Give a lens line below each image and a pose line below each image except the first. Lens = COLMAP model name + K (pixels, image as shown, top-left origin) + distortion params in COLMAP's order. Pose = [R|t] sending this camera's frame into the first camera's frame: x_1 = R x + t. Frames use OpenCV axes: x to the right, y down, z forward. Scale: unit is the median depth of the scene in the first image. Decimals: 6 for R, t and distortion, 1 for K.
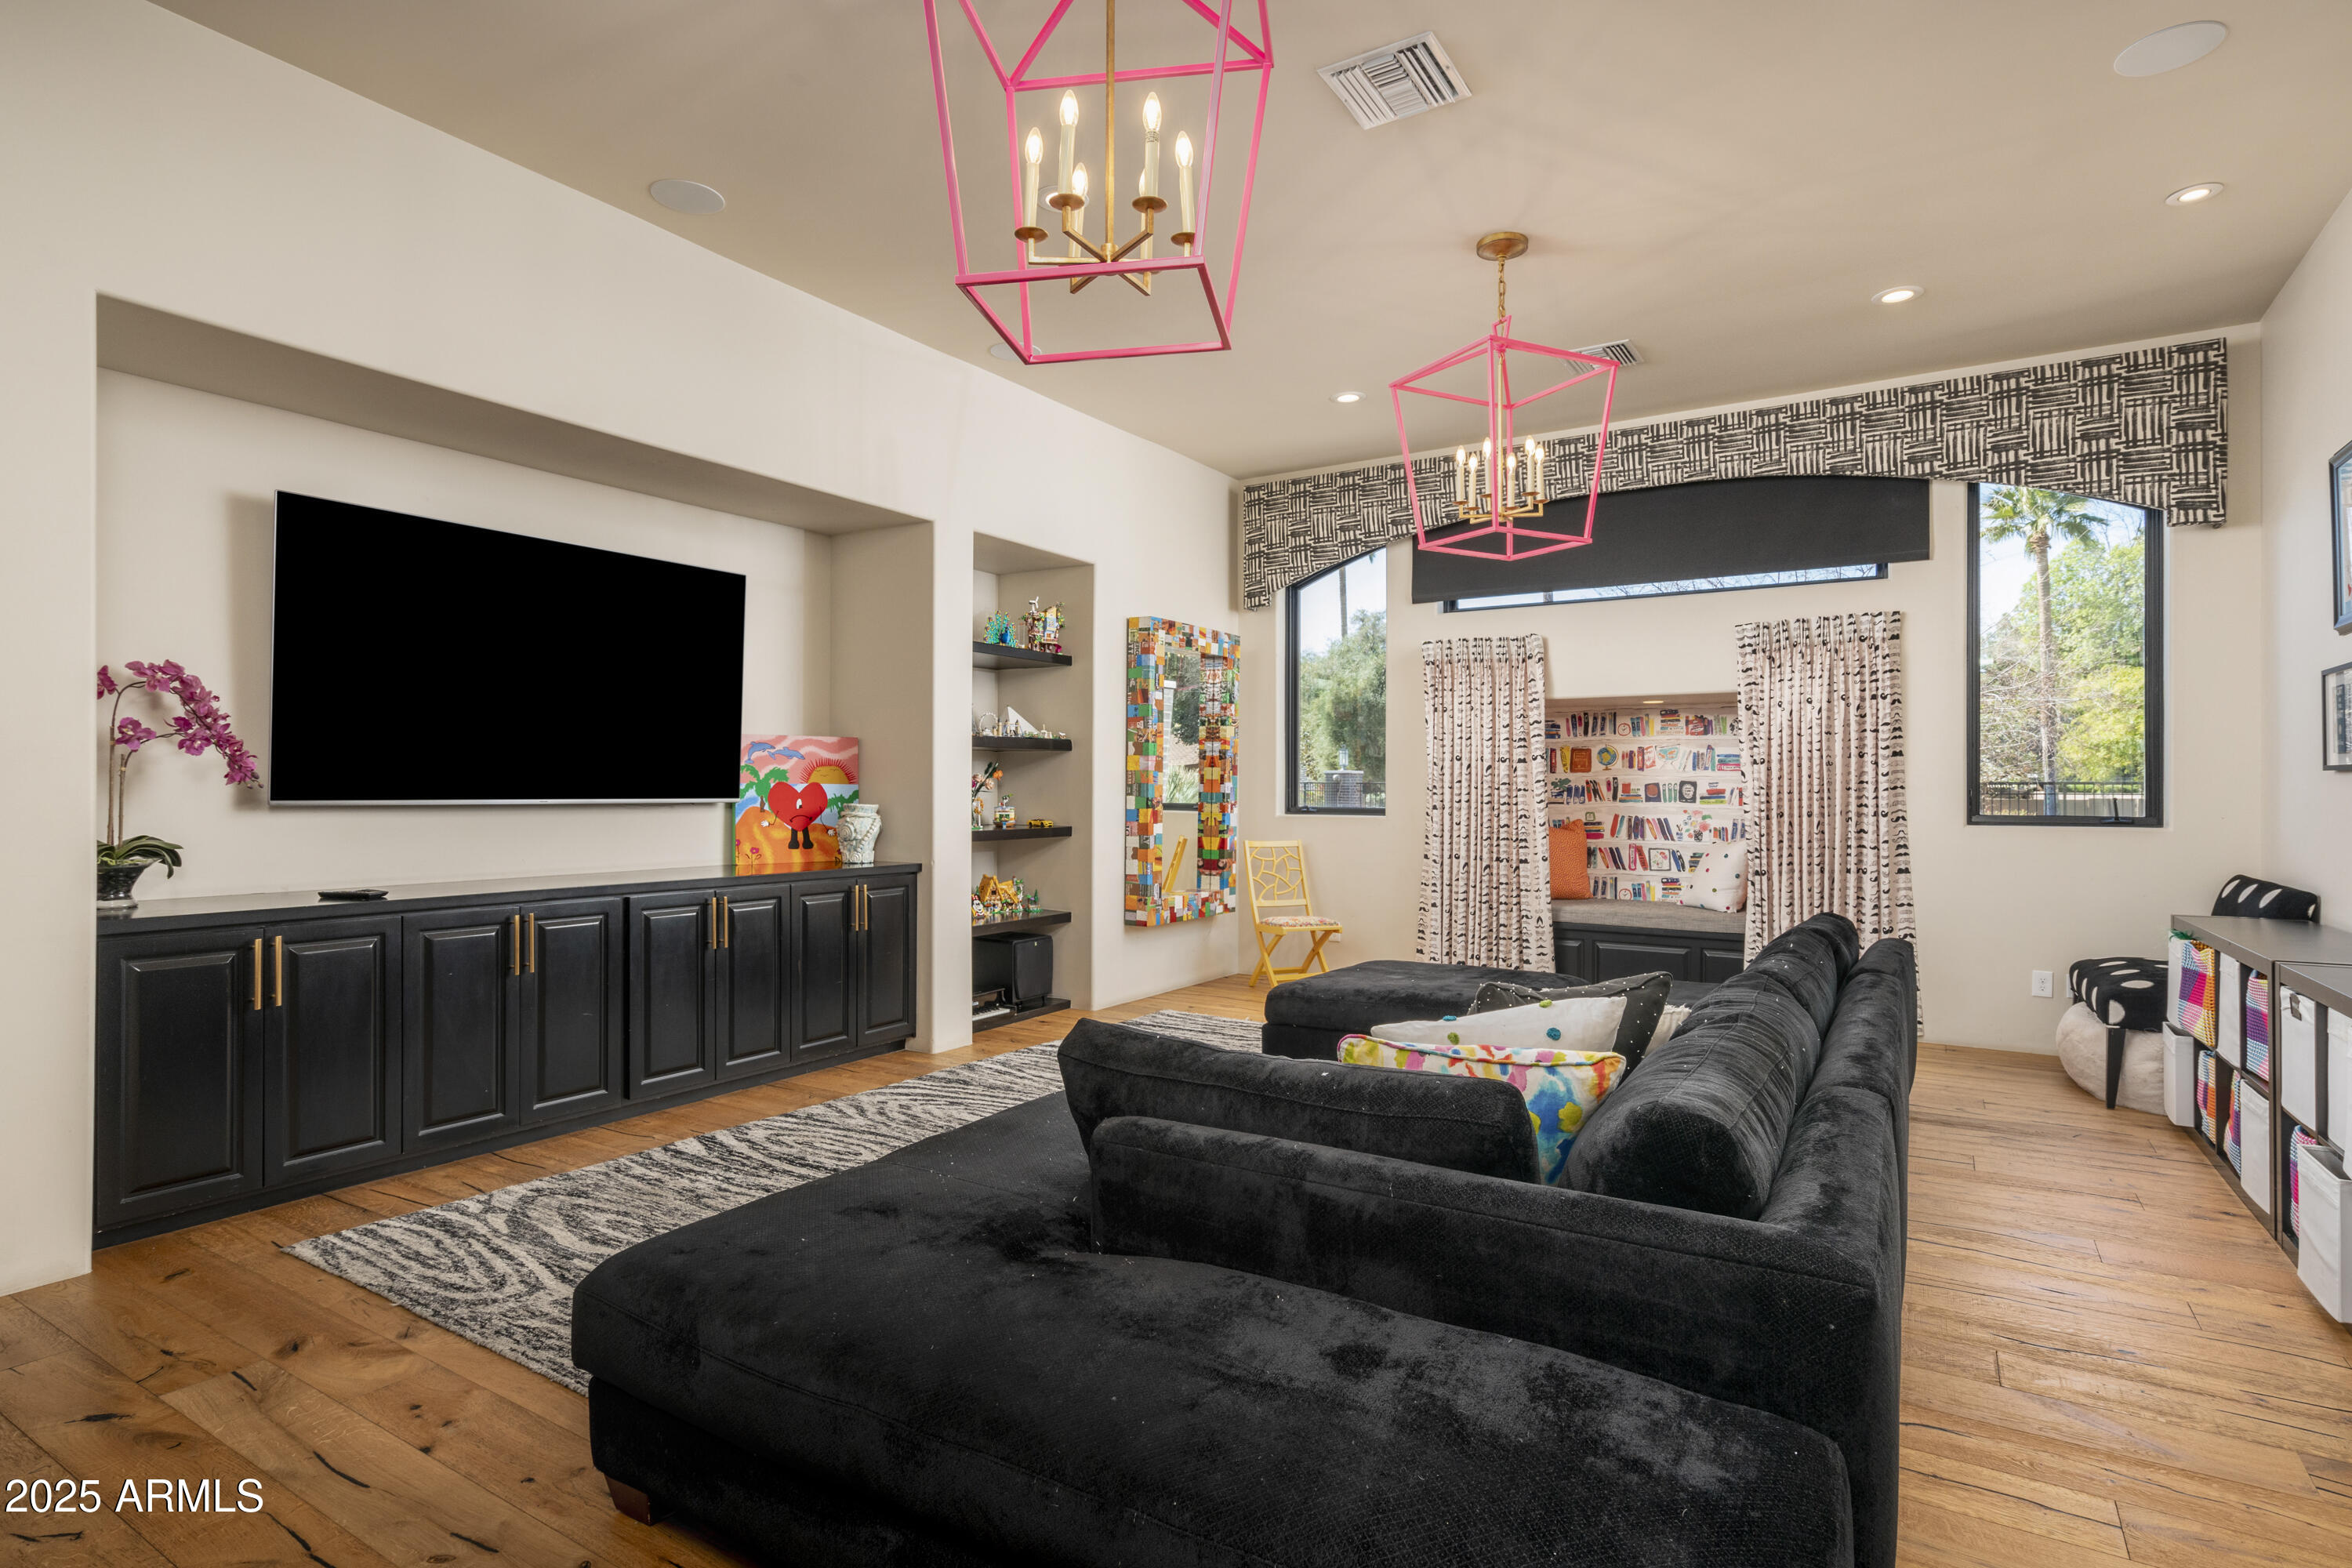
lens RADIAL K [[1174.8, 0, 1179.7], [0, 1174.8, 780.9], [0, 0, 1]] dist [-0.016190, -0.000049]
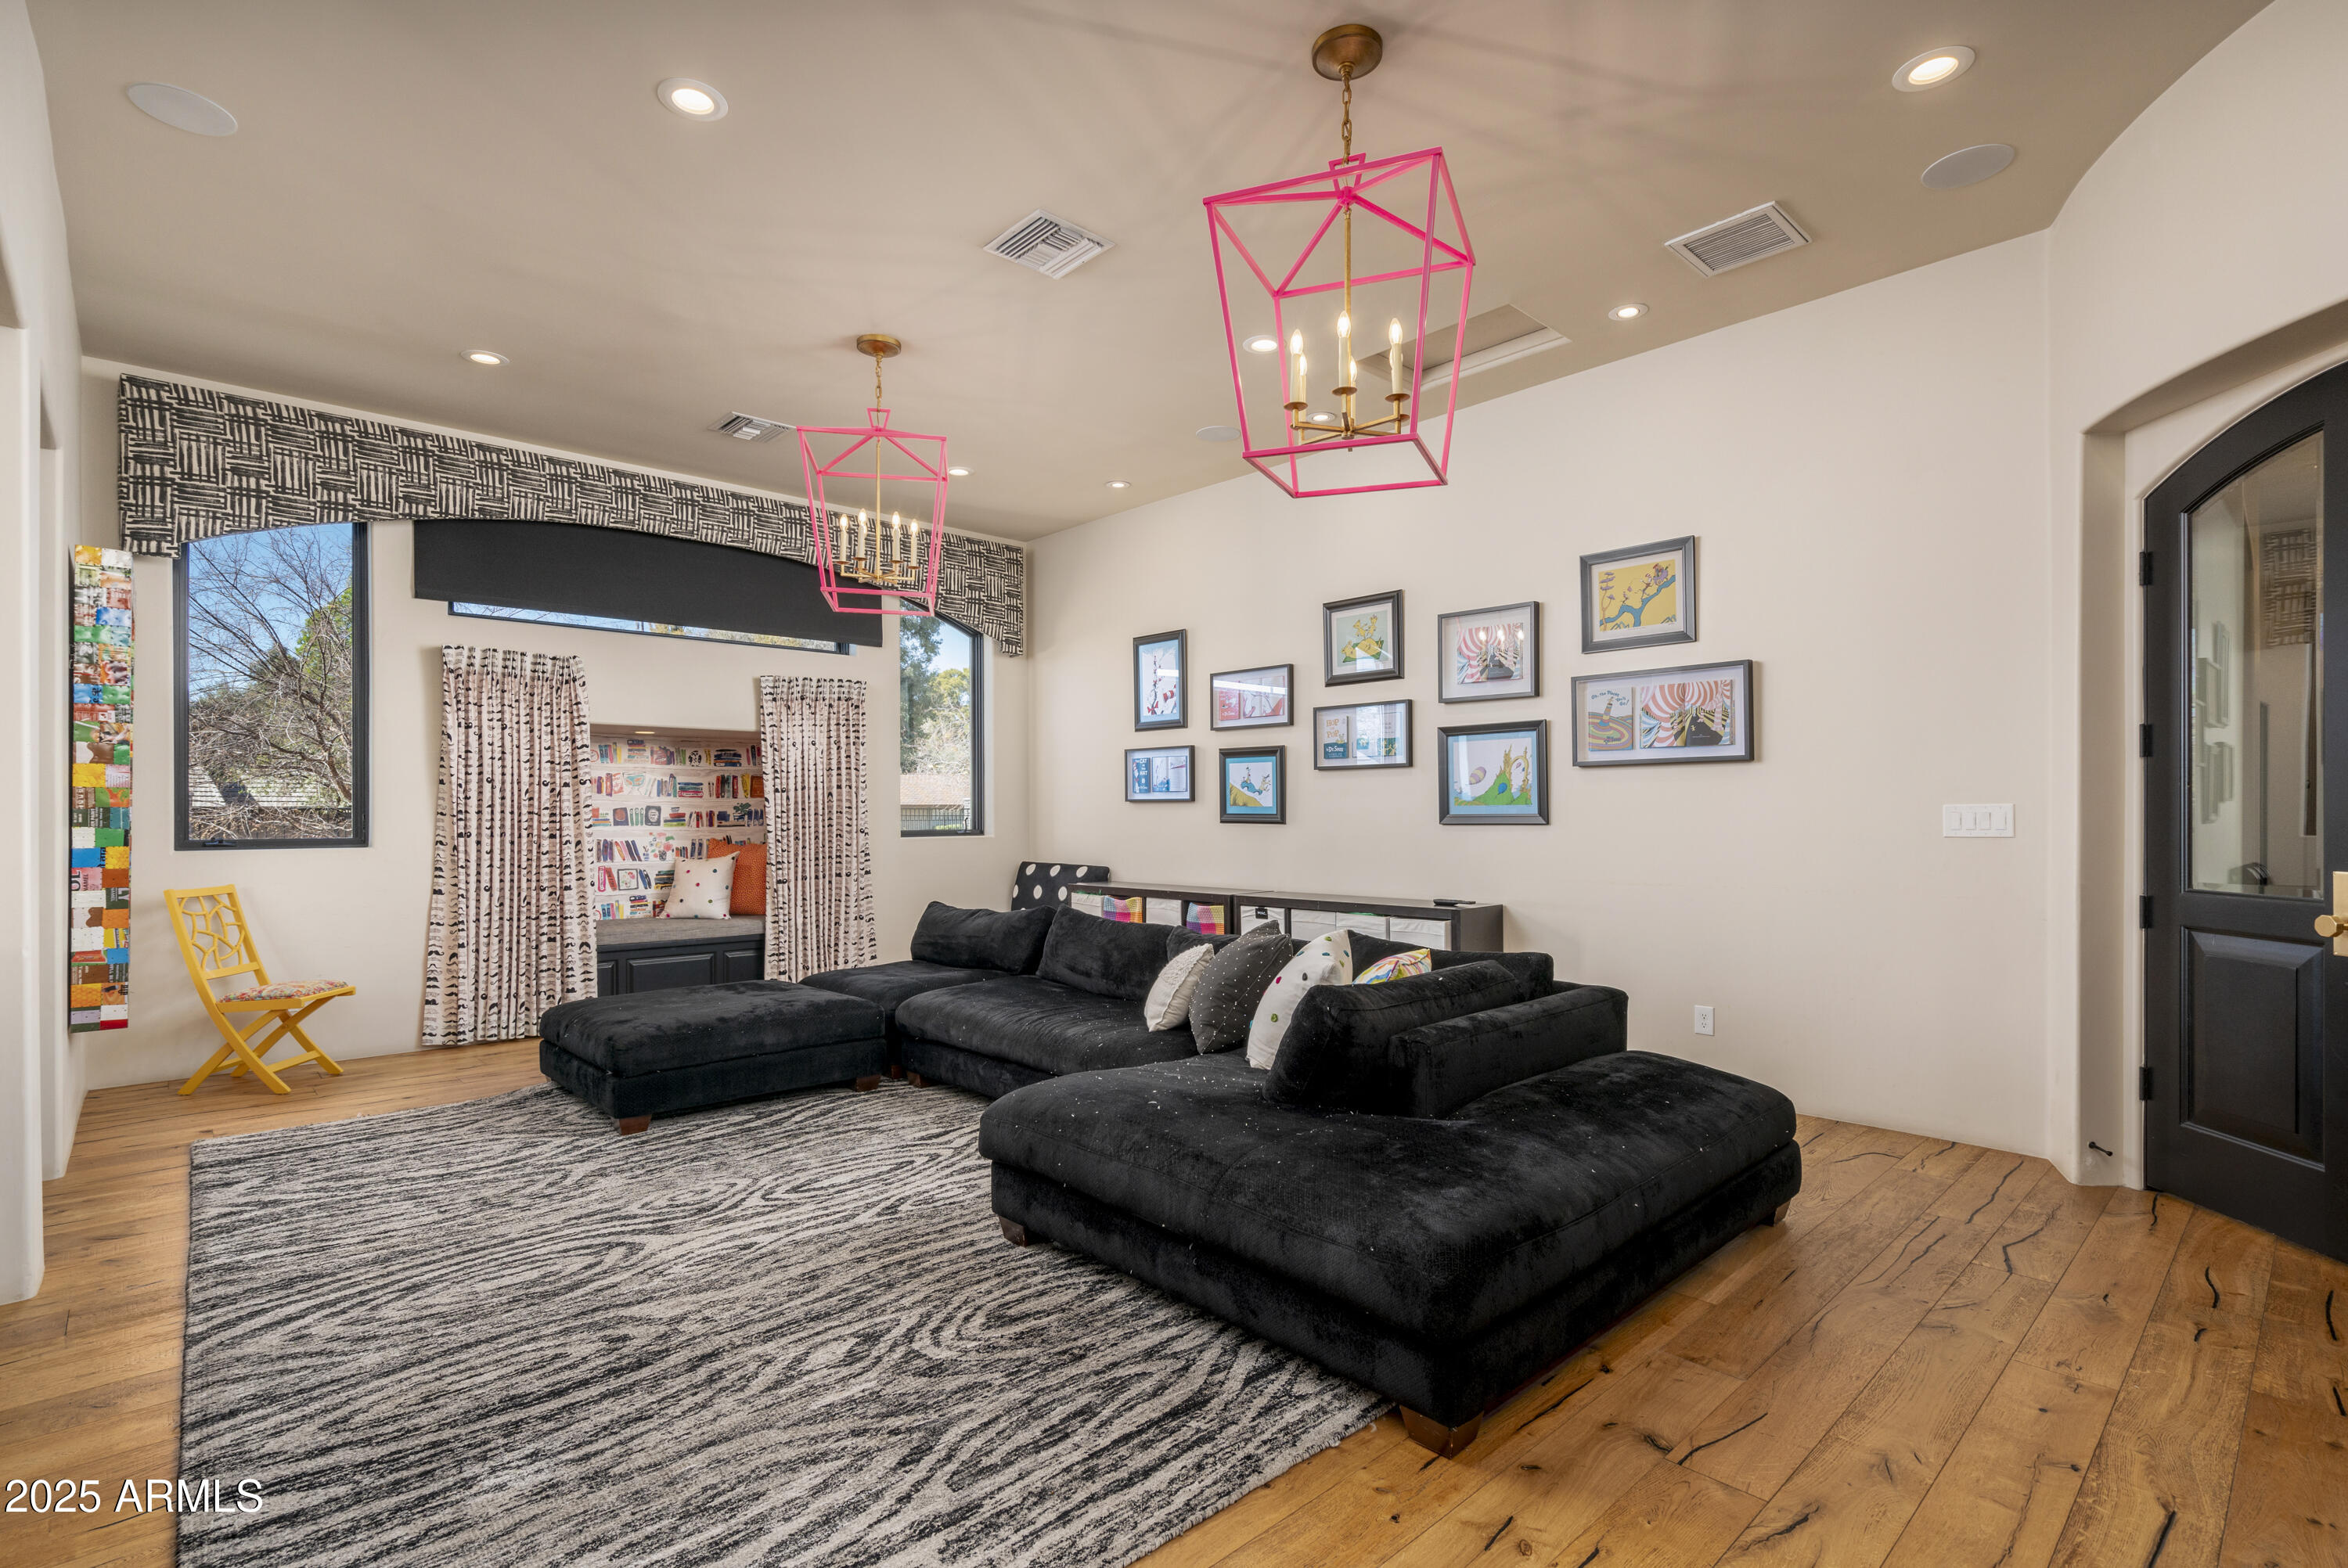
lens RADIAL K [[1078.5, 0, 1176.1], [0, 1078.5, 800.4], [0, 0, 1]] dist [-0.003253, -0.000374]
pose [[0.275850, 0.007310, 0.961173, -0.436812], [-0.003045, 0.999973, -0.006731, 0.000307], [-0.961196, -0.001070, 0.275864, 0.272997]]
